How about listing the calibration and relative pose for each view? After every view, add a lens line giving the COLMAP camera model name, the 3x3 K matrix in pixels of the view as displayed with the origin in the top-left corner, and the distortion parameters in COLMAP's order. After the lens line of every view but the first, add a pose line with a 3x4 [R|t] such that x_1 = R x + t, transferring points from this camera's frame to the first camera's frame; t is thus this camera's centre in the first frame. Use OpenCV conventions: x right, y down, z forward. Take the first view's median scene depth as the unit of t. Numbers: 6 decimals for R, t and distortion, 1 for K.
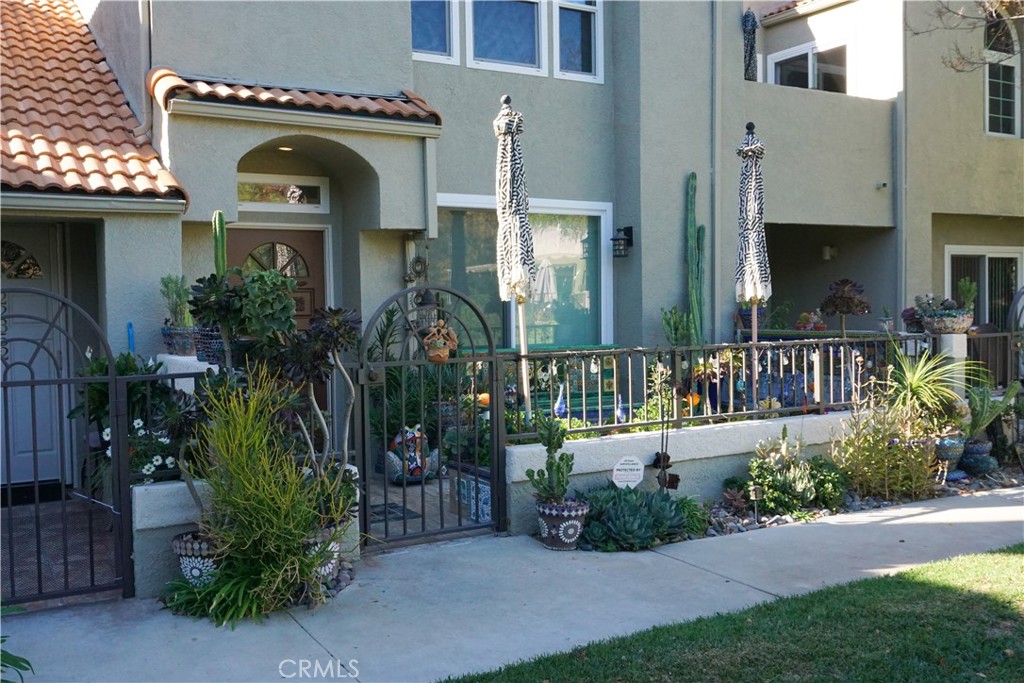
lens RADIAL K [[970.3, 0, 512.0], [0, 970.3, 341.5], [0, 0, 1]] dist [-0.002199, 0.000835]
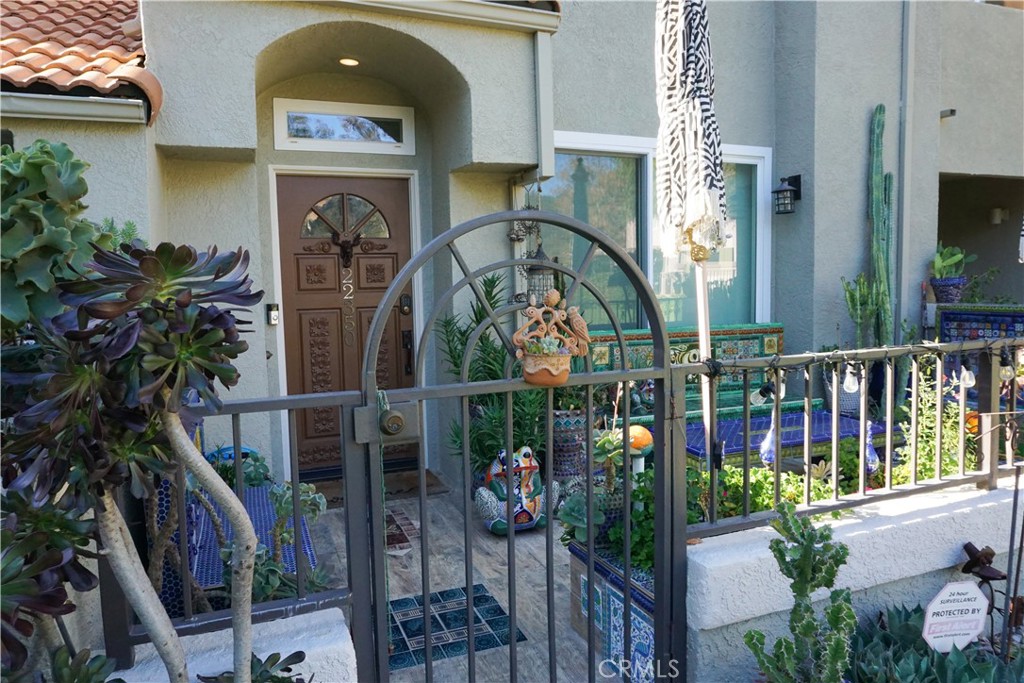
lens RADIAL K [[698.2, 0, 512.0], [0, 698.2, 341.5], [0, 0, 1]] dist [-0.041708, 0.034632]
pose [[0.989001, 0.005185, -0.147819, -0.032027], [0.001516, 0.998978, 0.045178, -0.009620], [0.147902, -0.044906, 0.987982, 0.492149]]
